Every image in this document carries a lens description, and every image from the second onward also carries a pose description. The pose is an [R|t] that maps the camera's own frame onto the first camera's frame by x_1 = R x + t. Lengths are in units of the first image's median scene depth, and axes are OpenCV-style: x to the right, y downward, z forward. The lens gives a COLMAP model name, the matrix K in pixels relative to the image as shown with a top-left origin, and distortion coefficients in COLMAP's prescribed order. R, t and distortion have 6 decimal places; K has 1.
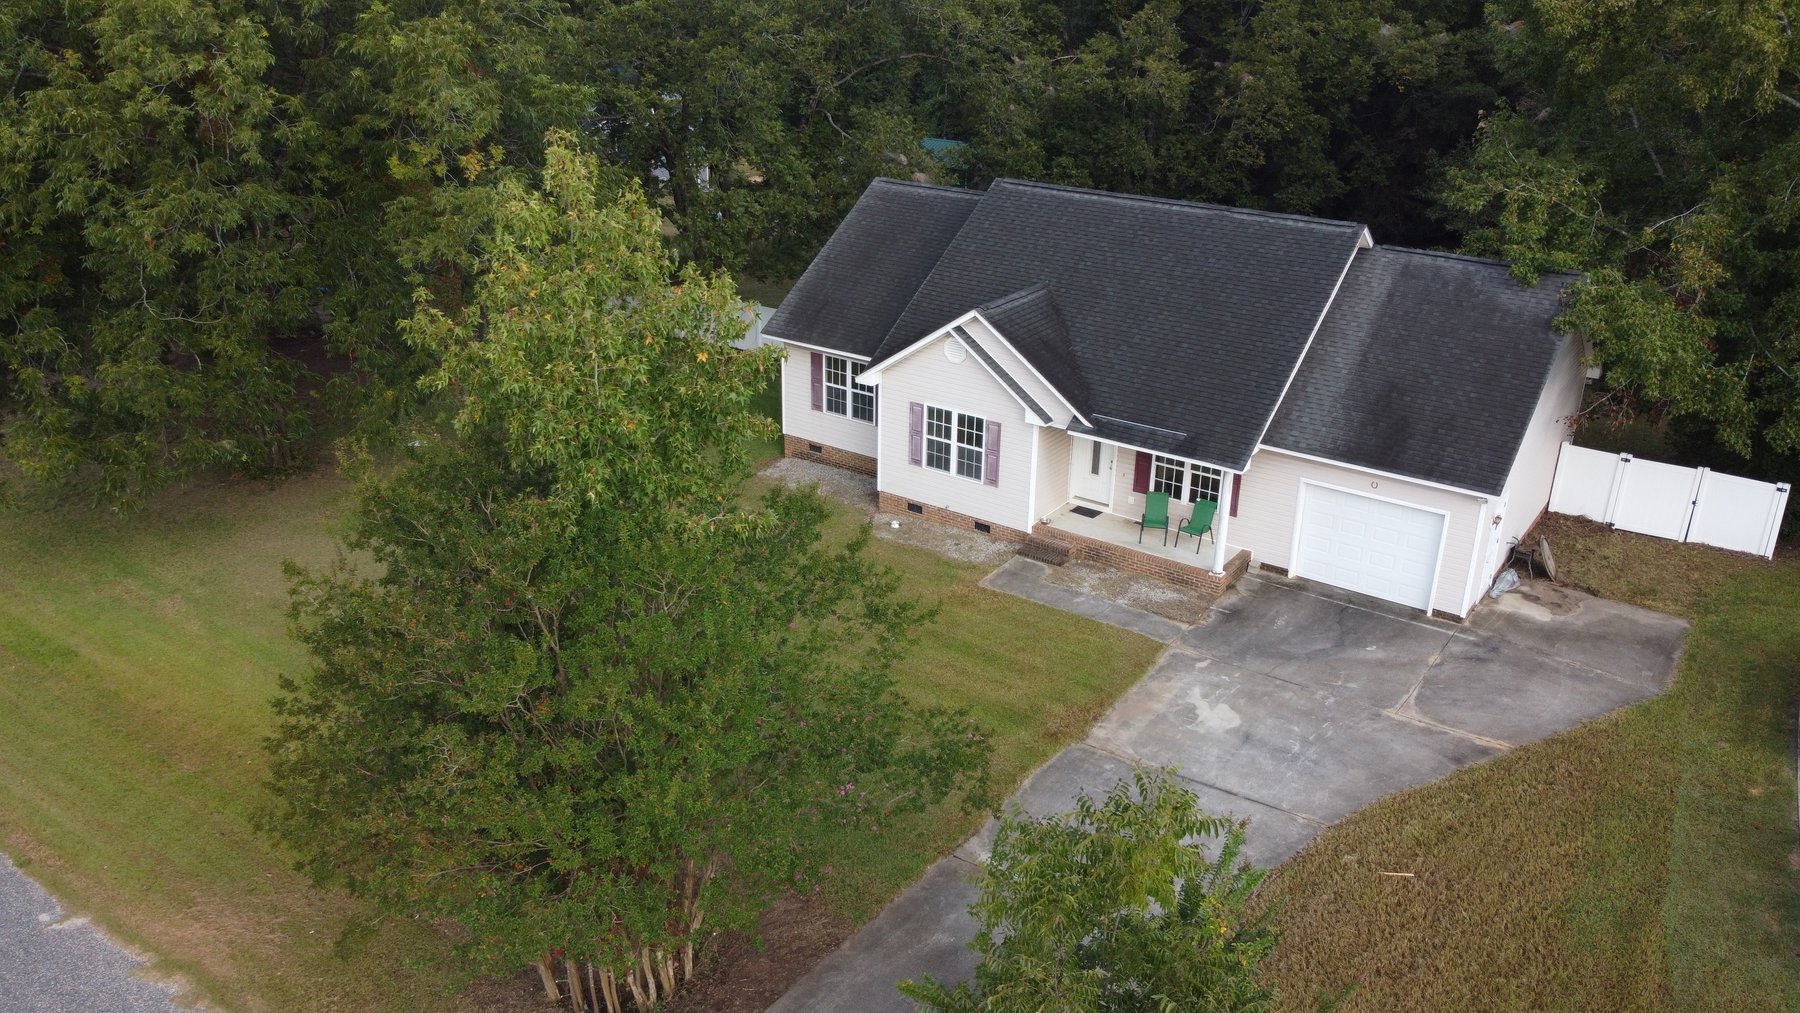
lens RADIAL K [[1373.3, 0, 900.0], [0, 1373.3, 506.5], [0, 0, 1]] dist [-0.001817, -0.007529]
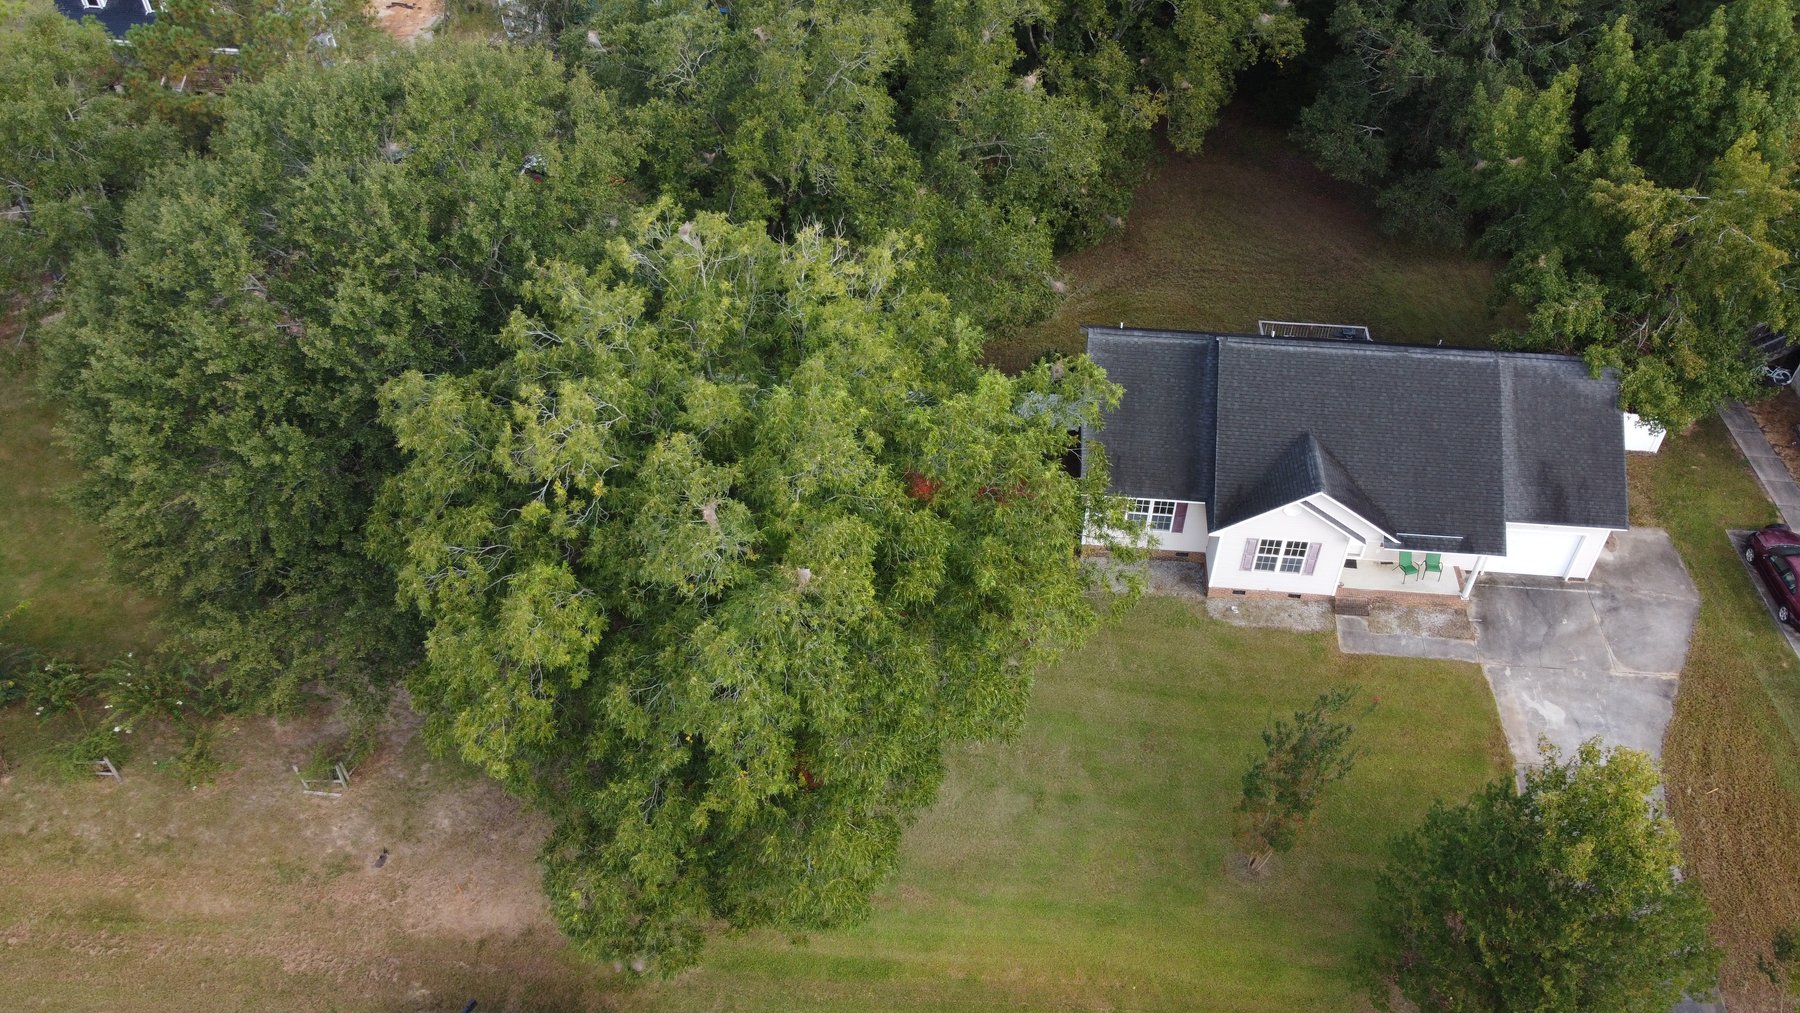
lens RADIAL K [[1373.3, 0, 900.0], [0, 1373.3, 506.5], [0, 0, 1]] dist [-0.001817, -0.007529]
pose [[0.864265, -0.347803, 0.363426, -0.903414], [0.201845, 0.901527, 0.382765, -0.805309], [-0.460765, -0.257455, 0.849360, -0.060779]]
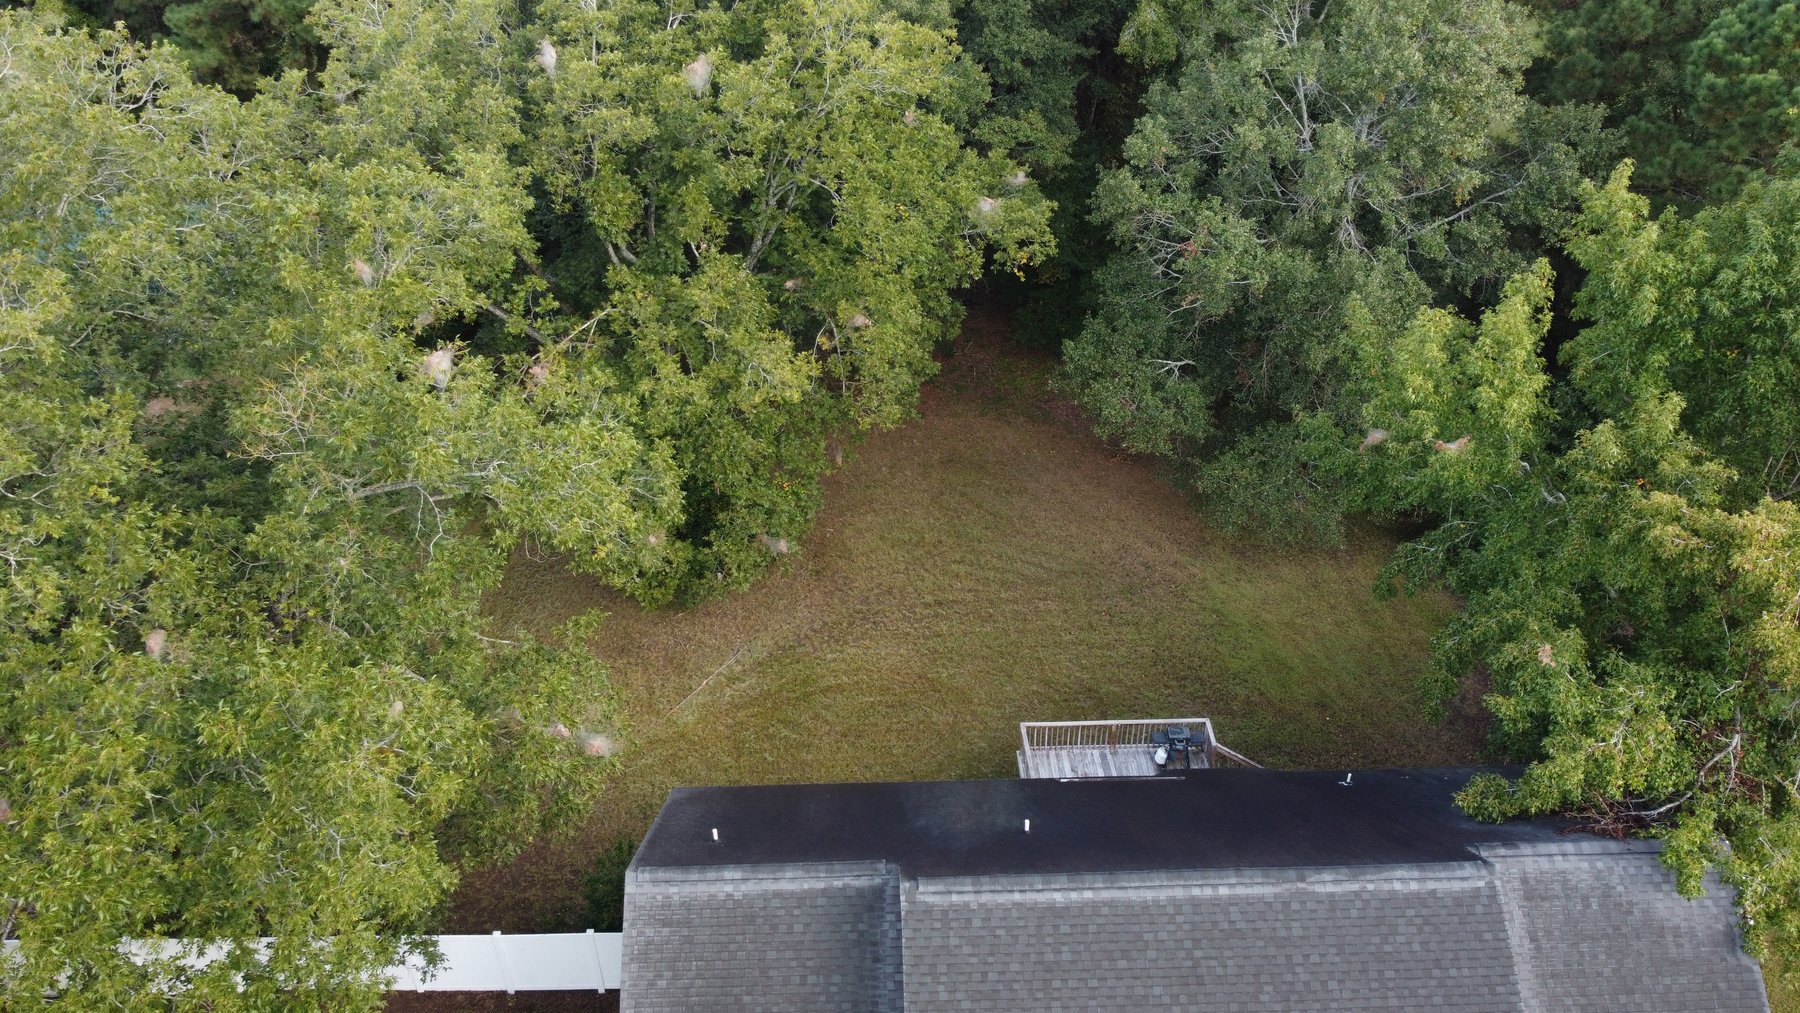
lens RADIAL K [[1362.7, 0, 908.7], [0, 1362.7, 505.5], [0, 0, 1]] dist [0.000984, 0.000368]
pose [[0.787381, -0.358385, 0.501589, -0.205728], [0.242304, 0.928084, 0.282753, -0.680911], [-0.566851, -0.101097, 0.817594, 0.618851]]
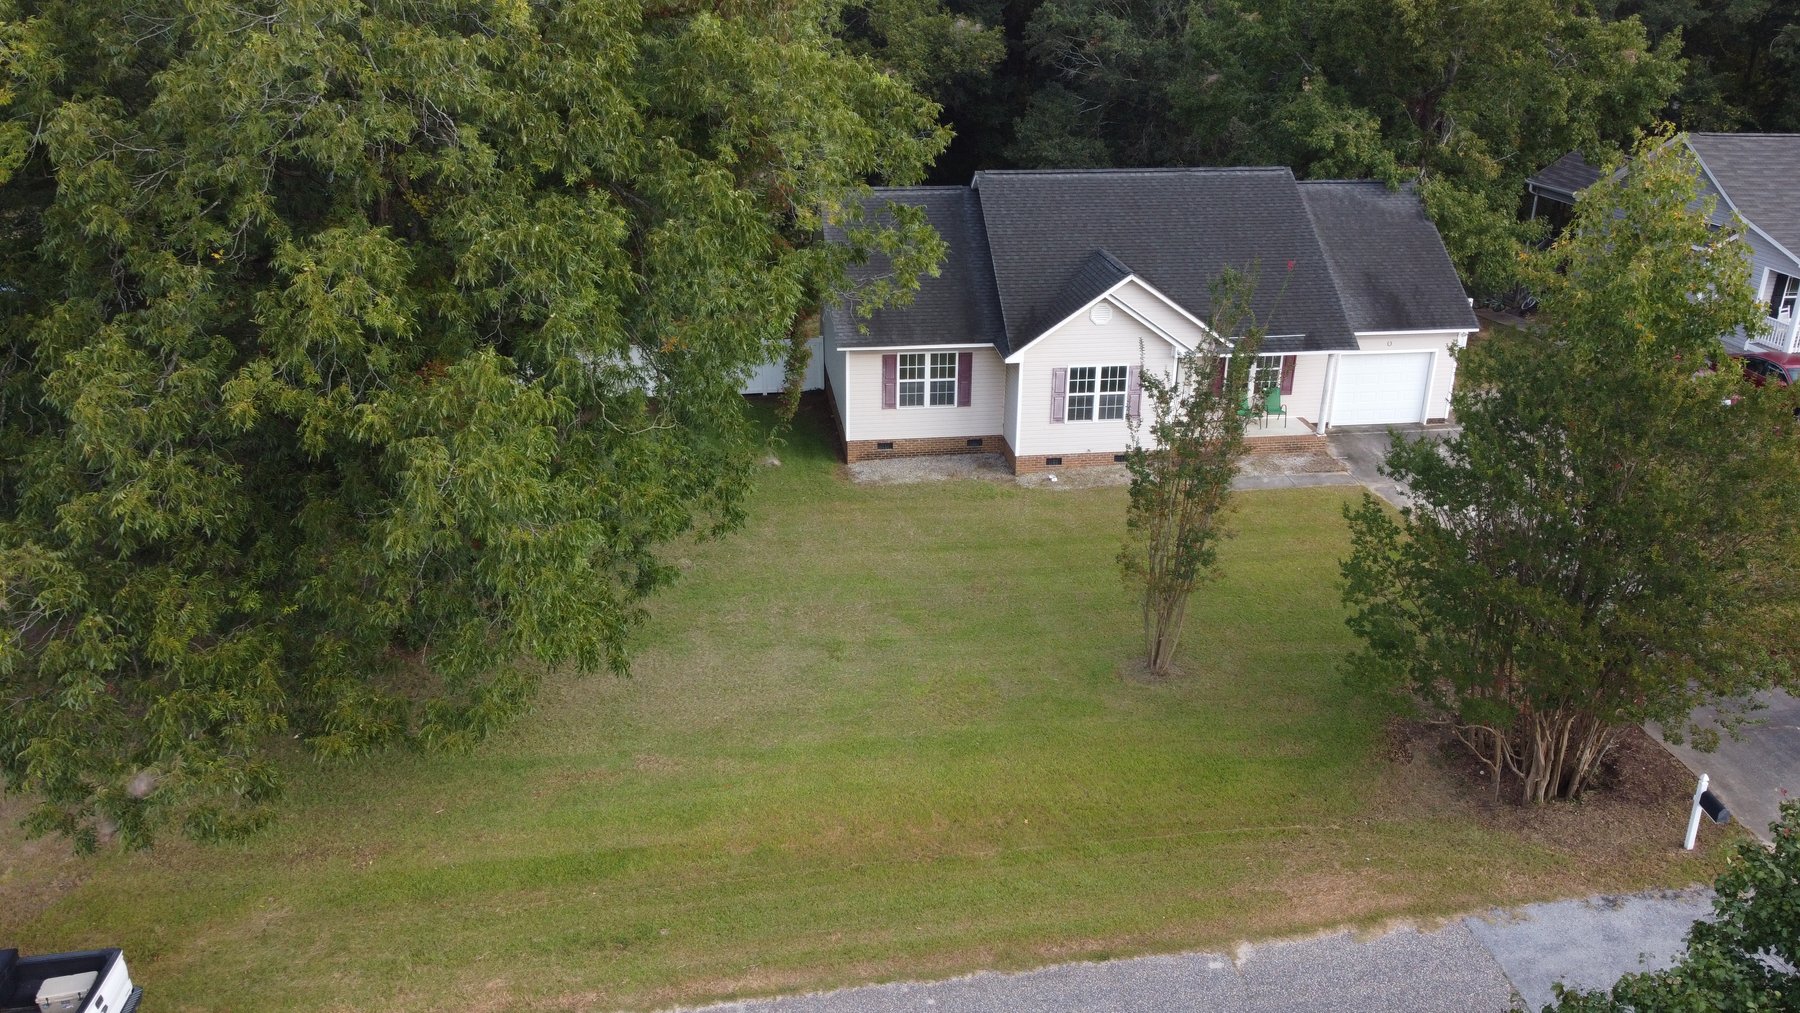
lens RADIAL K [[1373.3, 0, 900.0], [0, 1373.3, 506.5], [0, 0, 1]] dist [-0.001817, -0.007529]
pose [[0.729296, -0.270738, 0.628354, -0.911312], [0.267588, 0.958094, 0.102238, -0.128051], [-0.629702, 0.093579, 0.771180, 0.229977]]
